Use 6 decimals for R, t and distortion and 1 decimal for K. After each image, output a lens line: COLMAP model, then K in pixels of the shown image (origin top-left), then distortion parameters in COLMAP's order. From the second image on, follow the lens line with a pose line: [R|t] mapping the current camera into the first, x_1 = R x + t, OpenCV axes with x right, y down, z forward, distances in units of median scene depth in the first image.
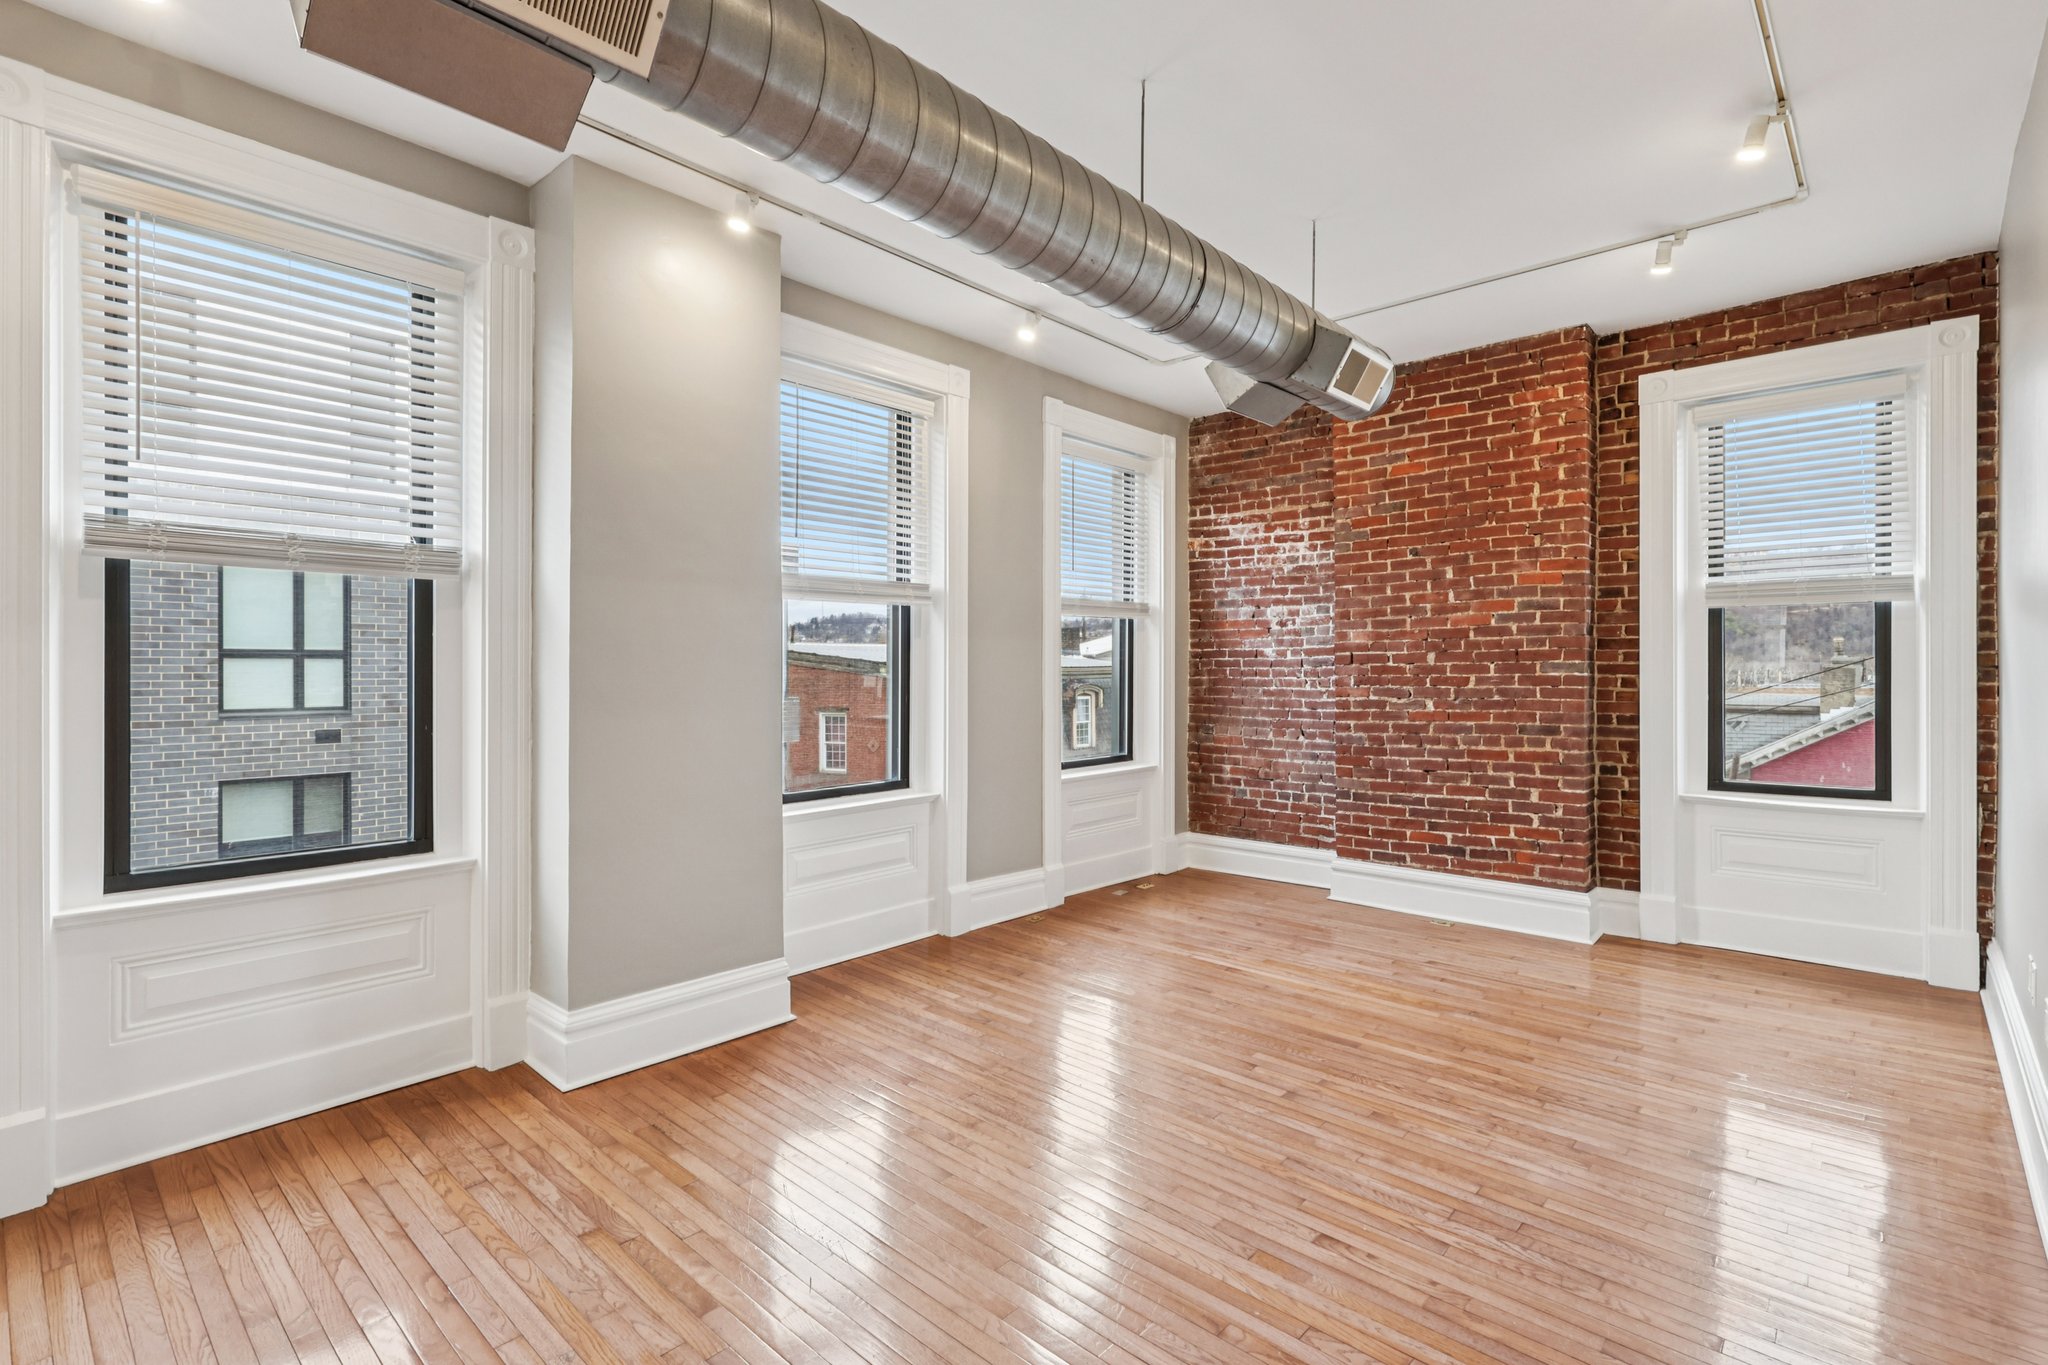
lens RADIAL K [[955.1, 0, 1020.7], [0, 955.1, 671.6], [0, 0, 1]] dist [-0.003818, 0.000738]
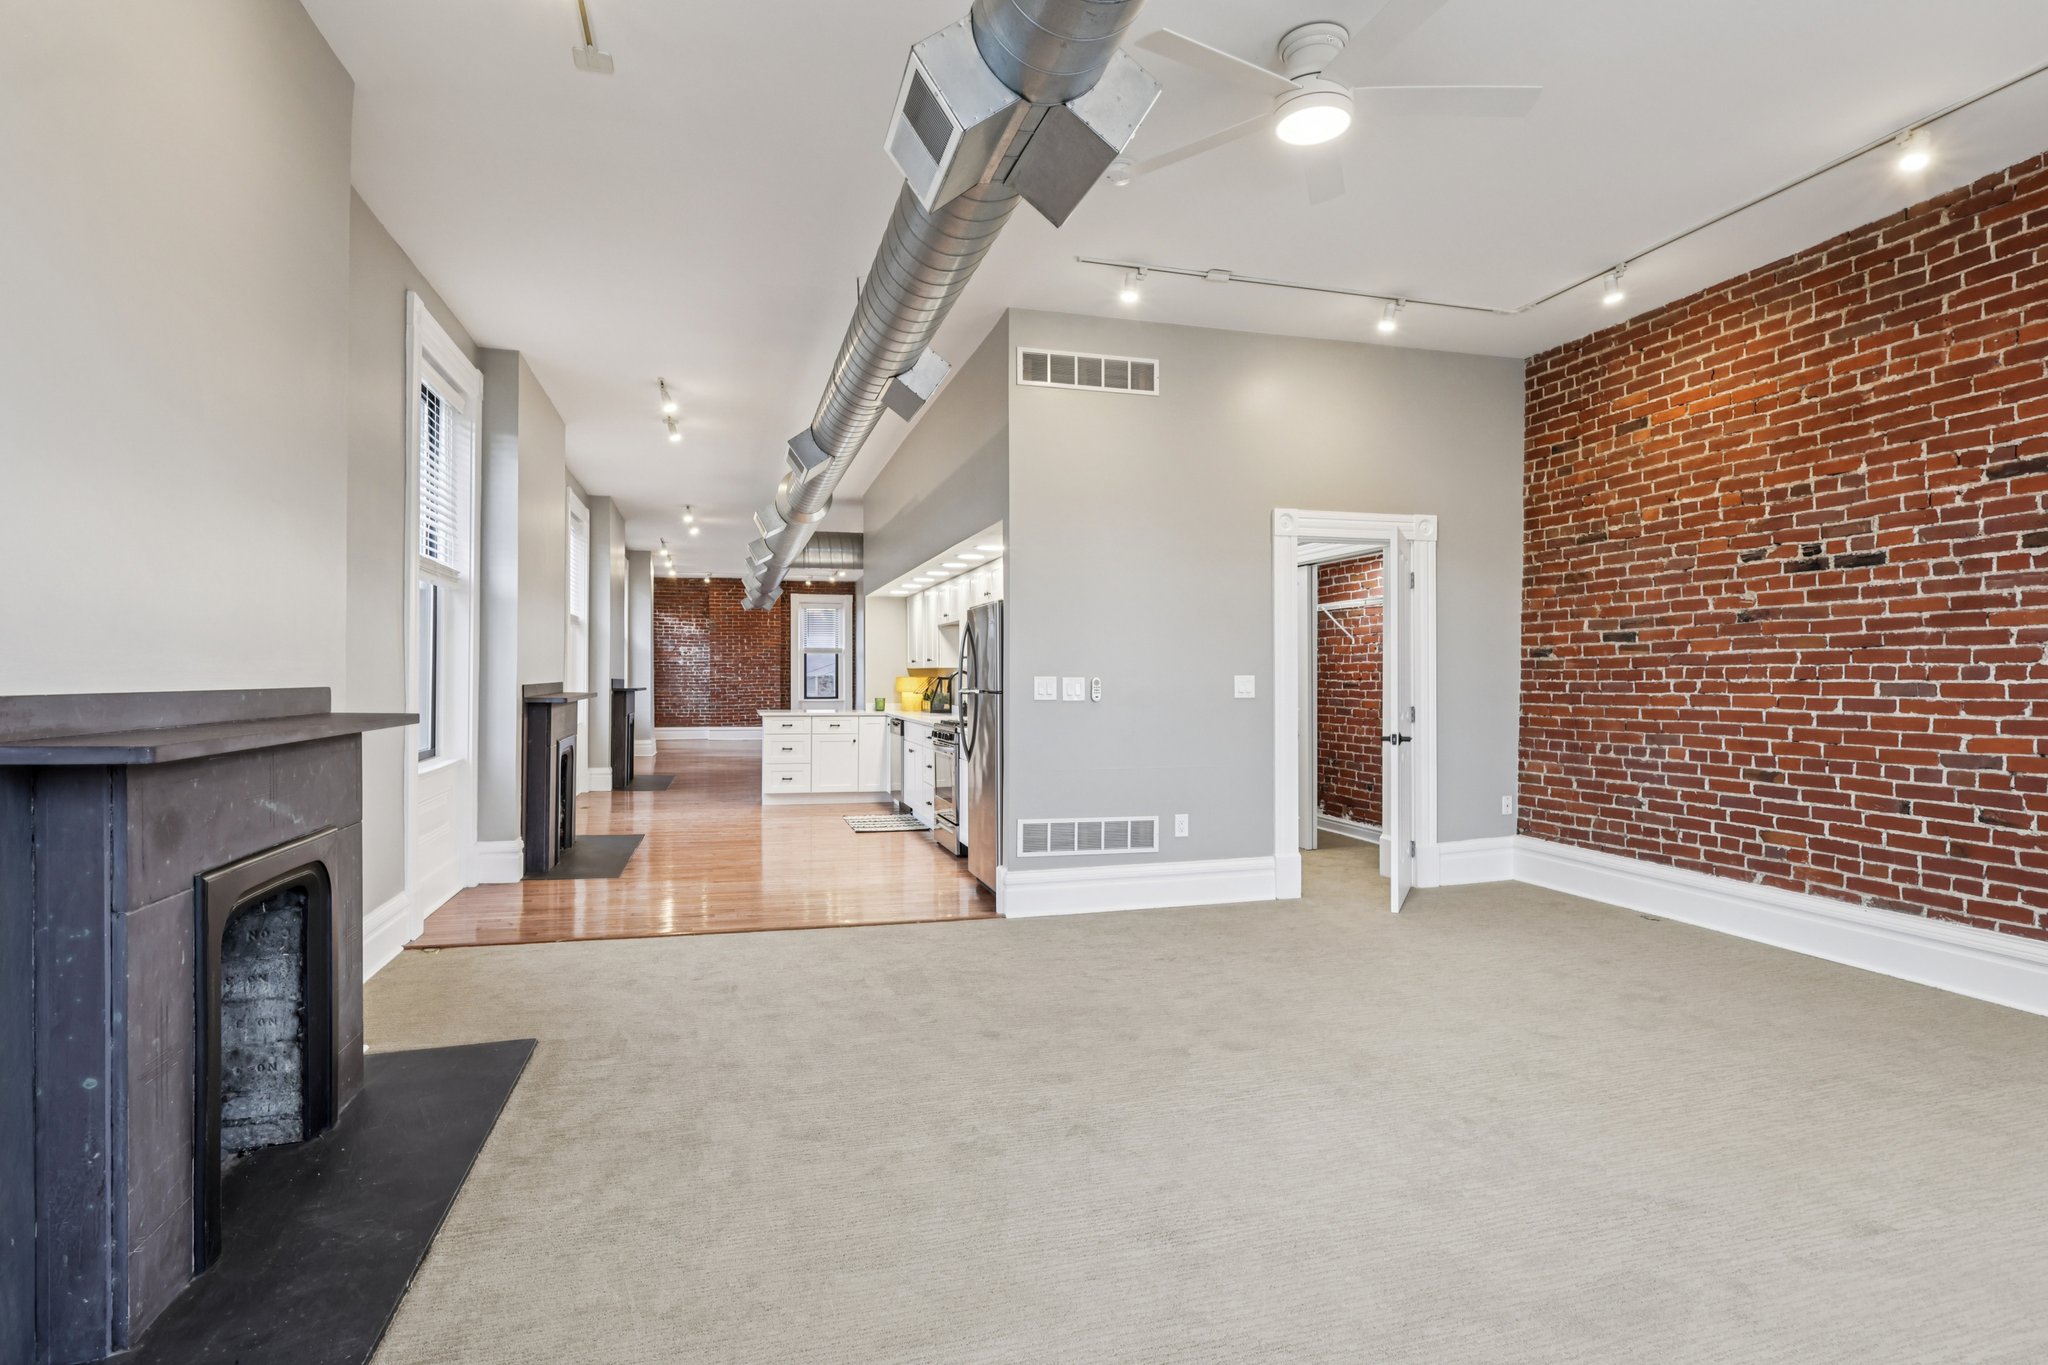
lens RADIAL K [[1017.9, 0, 1006.2], [0, 1017.9, 680.3], [0, 0, 1]] dist [0.001782, 0.000183]
pose [[0.538366, 0.000053, 0.842711, -2.064622], [0.001418, 0.999999, -0.000969, 0.044179], [-0.842710, 0.001717, 0.538365, -1.716830]]
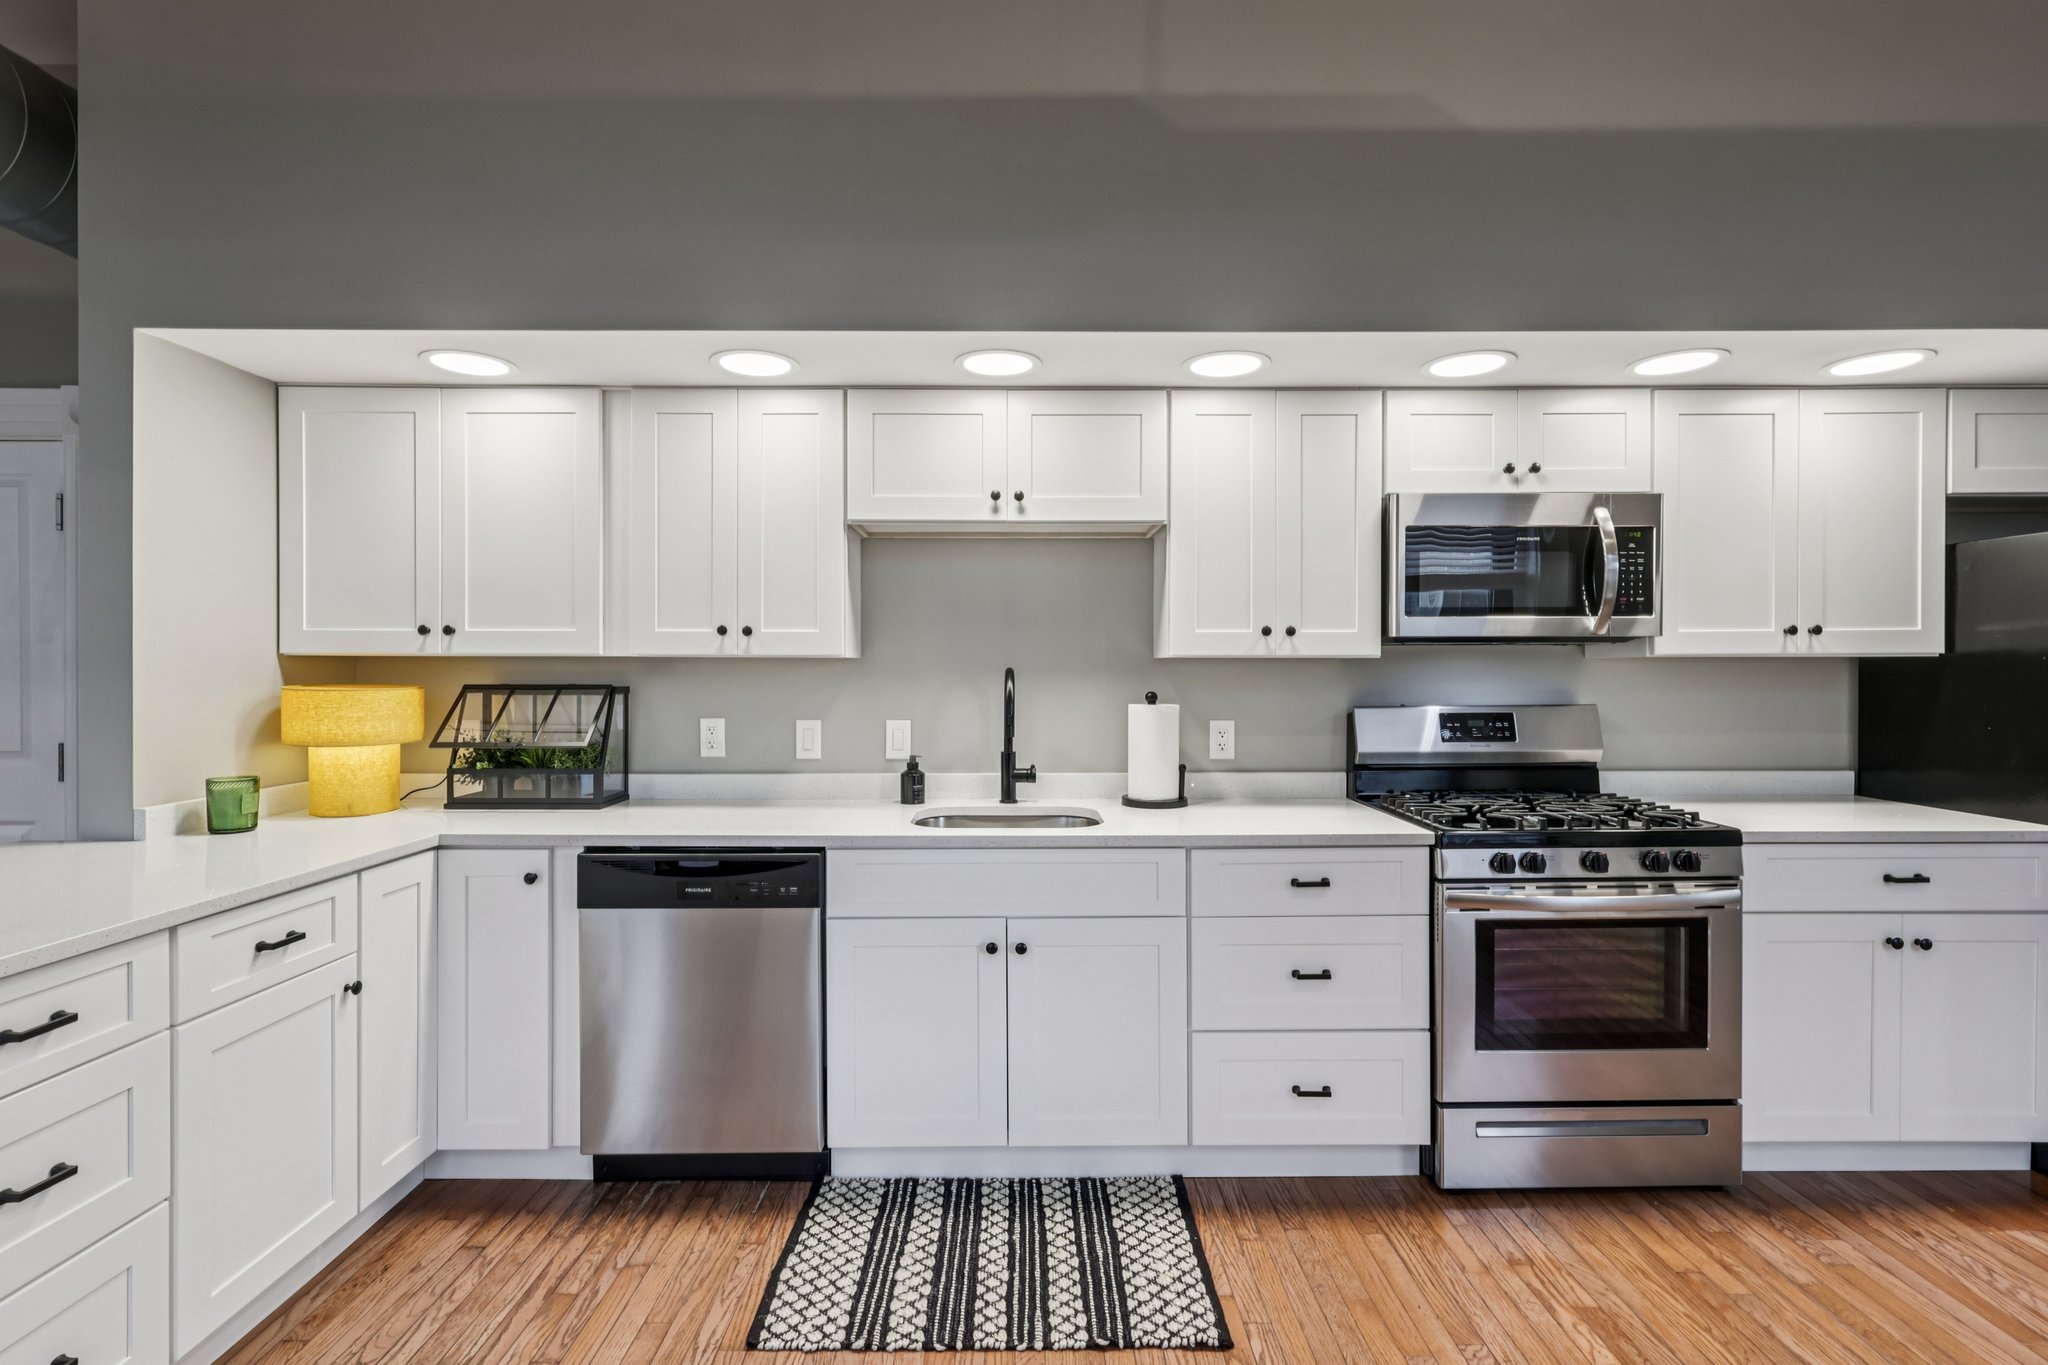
lens RADIAL K [[948.6, 0, 1015.7], [0, 948.6, 673.1], [0, 0, 1]] dist [-0.001747, 0.000914]
pose [[-0.671209, 0.000450, 0.741268, -1.159454], [0.004947, 0.999980, 0.003872, 0.028577], [-0.741252, 0.006266, -0.671198, -0.501046]]
